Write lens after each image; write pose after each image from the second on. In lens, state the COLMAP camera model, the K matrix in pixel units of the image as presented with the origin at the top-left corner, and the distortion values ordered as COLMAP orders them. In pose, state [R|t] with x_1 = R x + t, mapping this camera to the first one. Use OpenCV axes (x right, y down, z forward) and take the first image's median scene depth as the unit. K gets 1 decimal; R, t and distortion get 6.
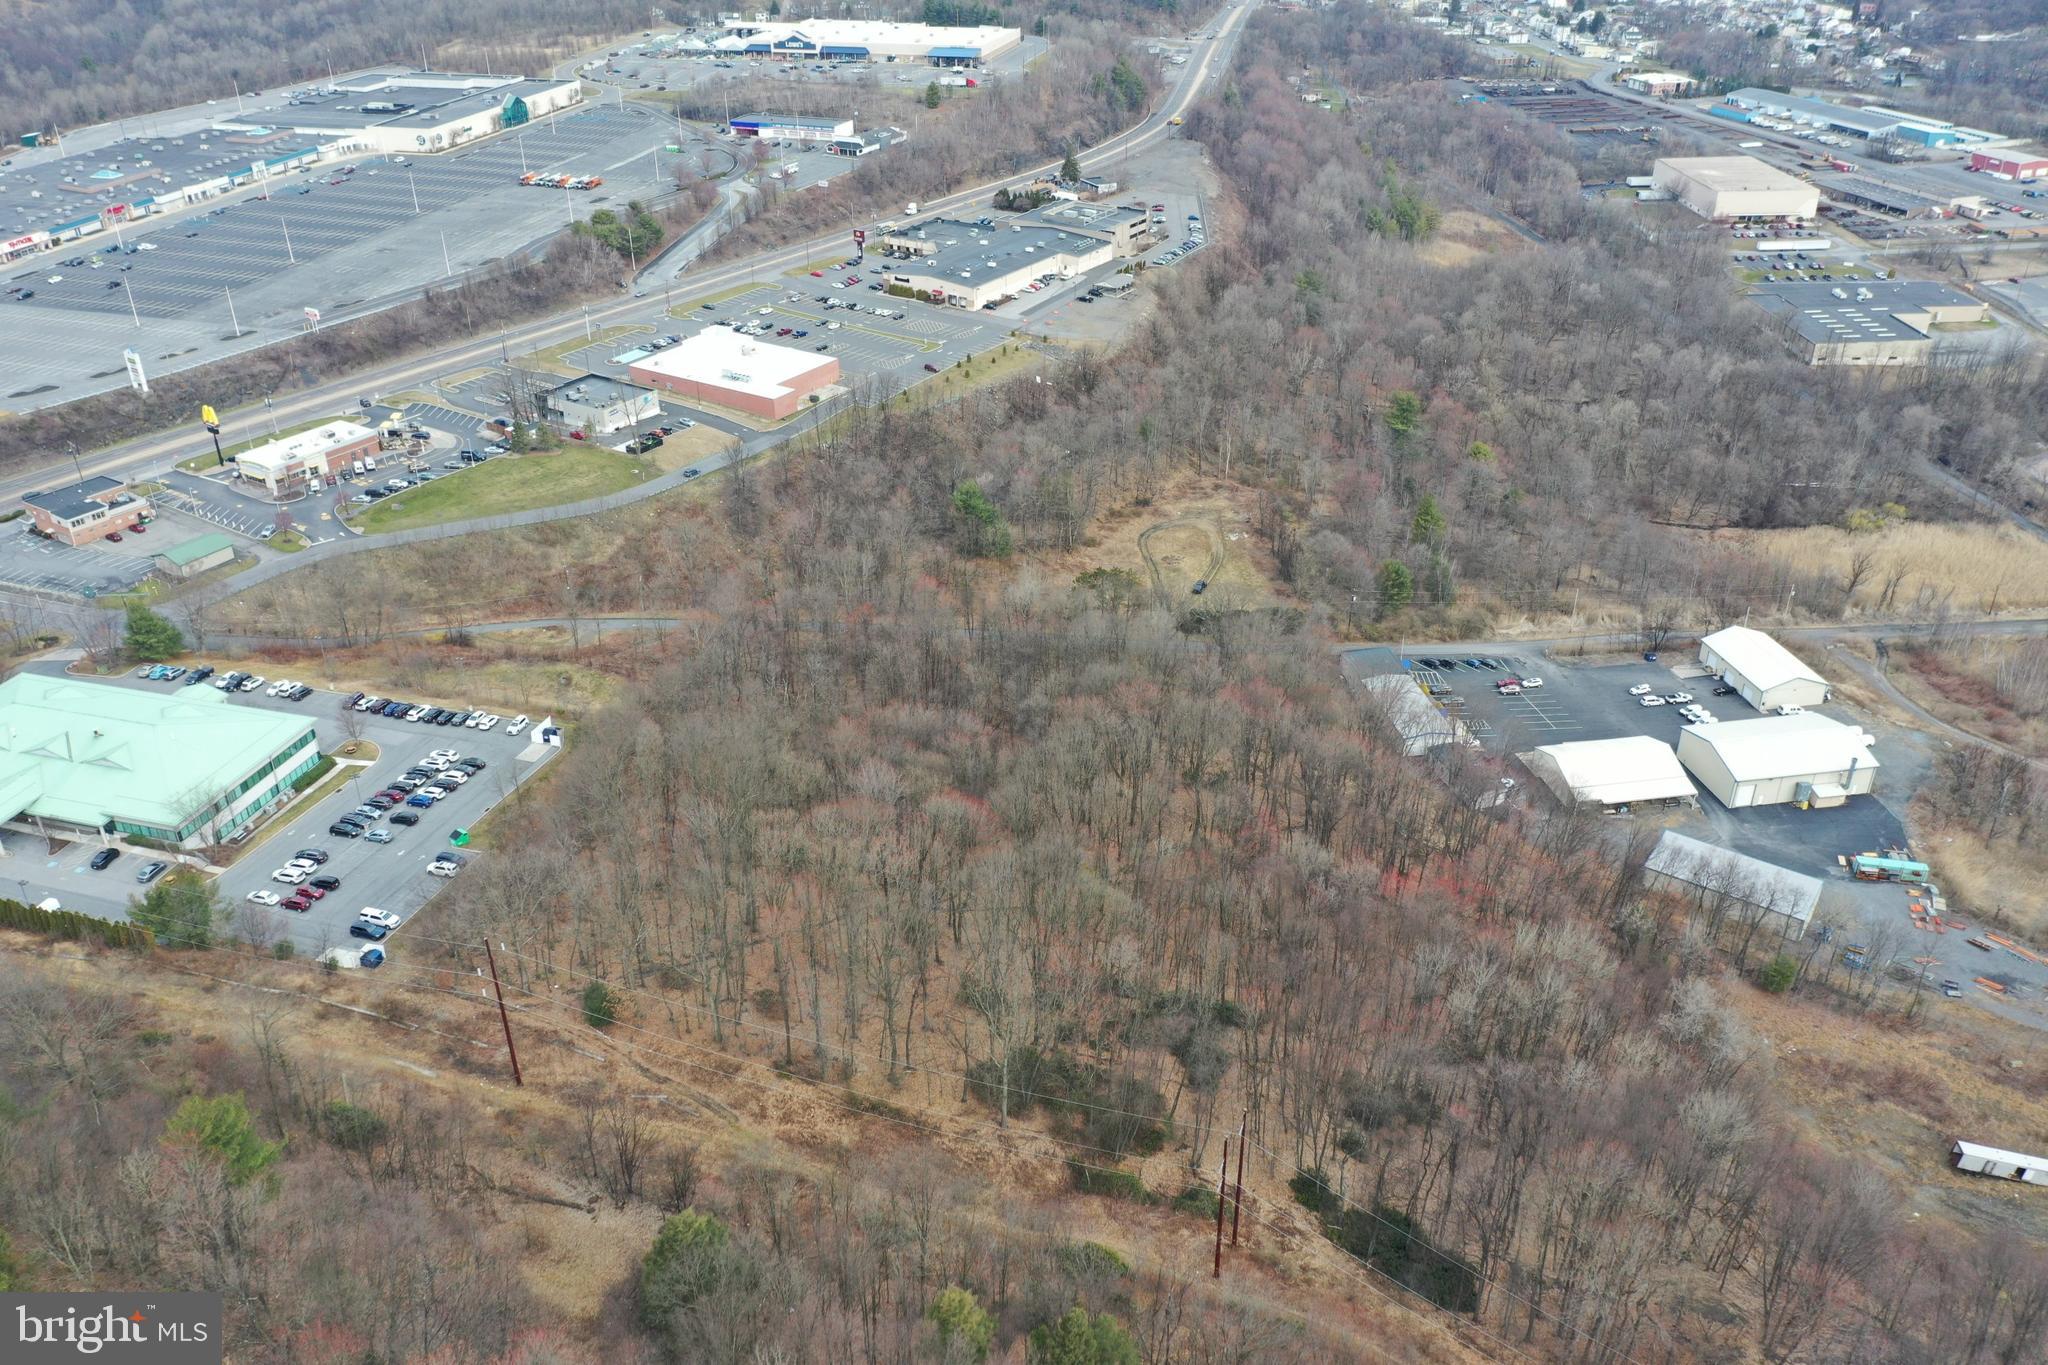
lens RADIAL K [[1604.3, 0, 1019.9], [0, 1604.3, 699.0], [0, 0, 1]] dist [-0.000991, 0.001053]
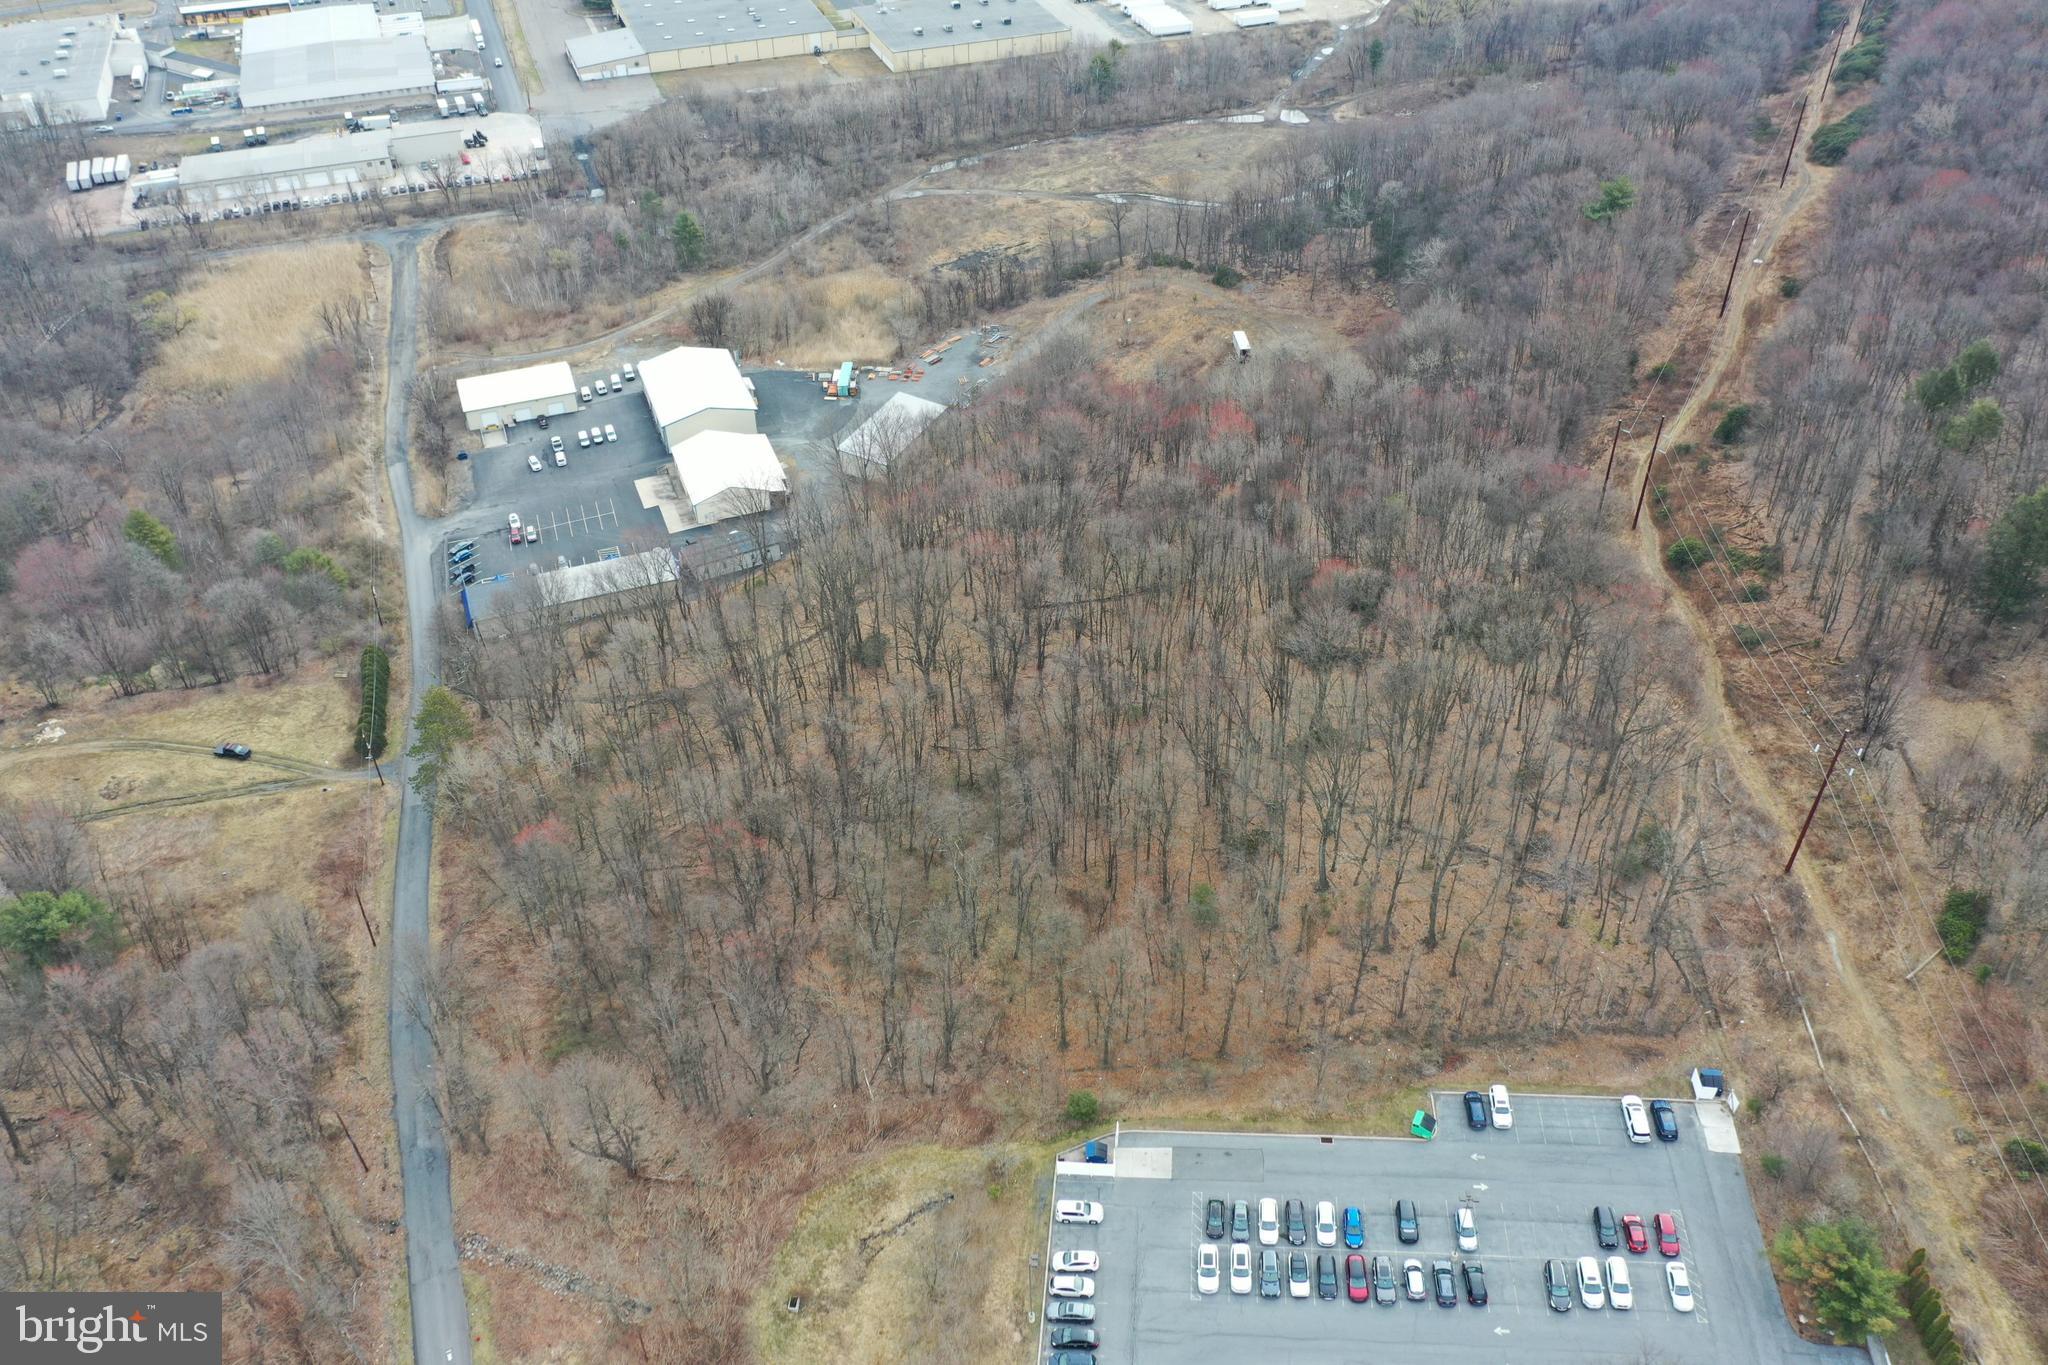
lens RADIAL K [[1604.3, 0, 1019.9], [0, 1604.3, 699.0], [0, 0, 1]] dist [-0.000991, 0.001053]
pose [[-0.182402, -0.613712, 0.768171, -0.355451], [0.497836, 0.616080, 0.610414, -0.257383], [-0.847873, 0.493763, 0.193153, 0.446074]]
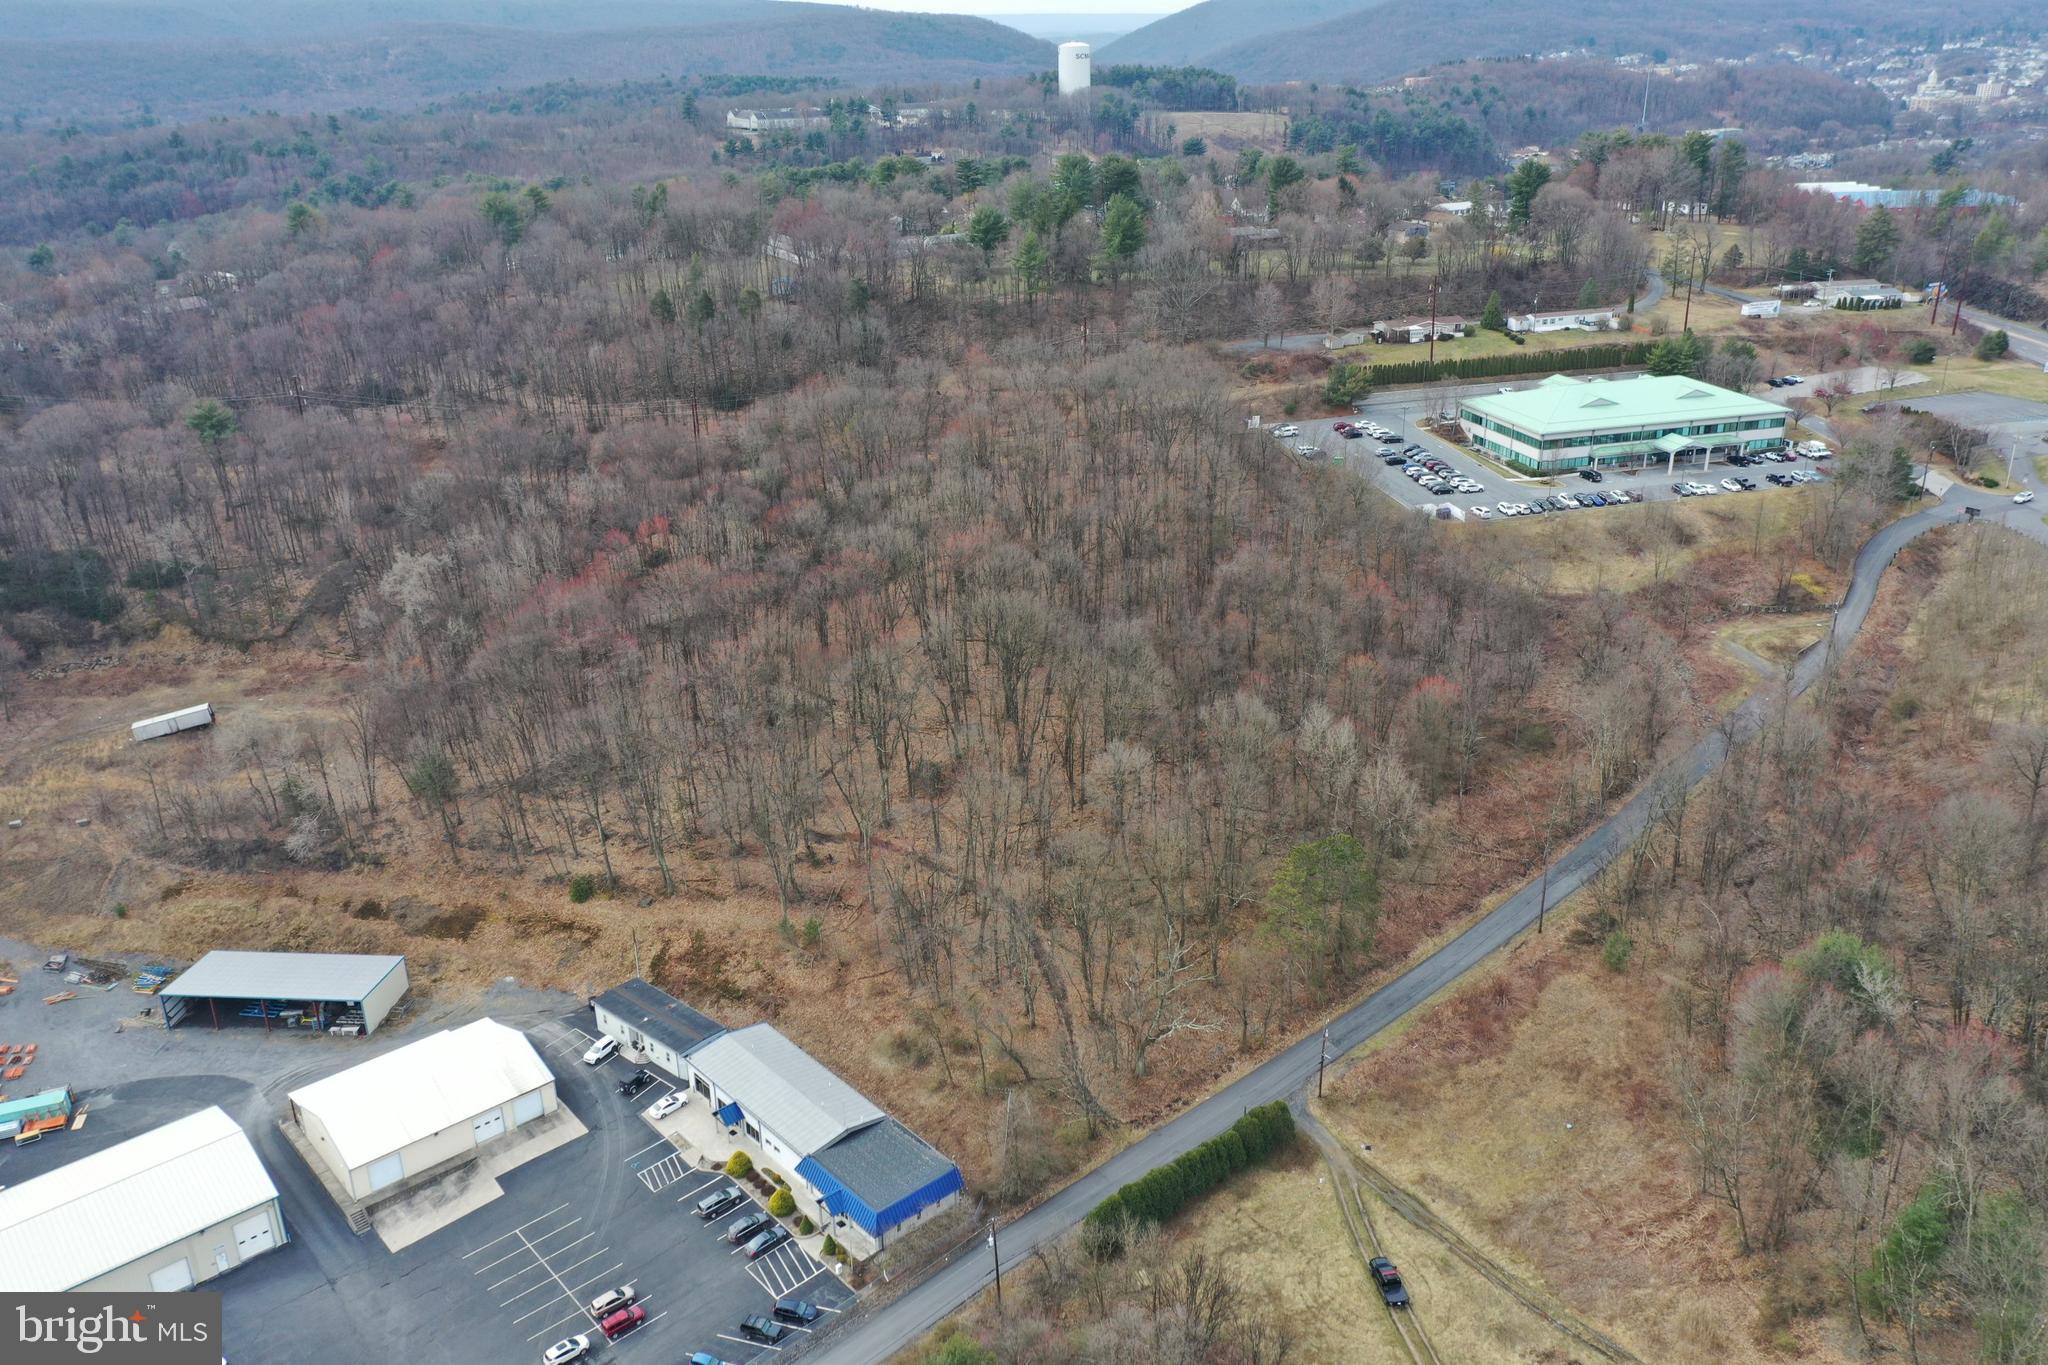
lens RADIAL K [[1604.3, 0, 1019.9], [0, 1604.3, 699.0], [0, 0, 1]] dist [-0.000991, 0.001053]
pose [[-0.850515, 0.223258, -0.476214, 0.272847], [-0.240038, 0.640867, 0.729158, -0.339441], [0.467980, 0.734469, -0.491477, 0.813386]]
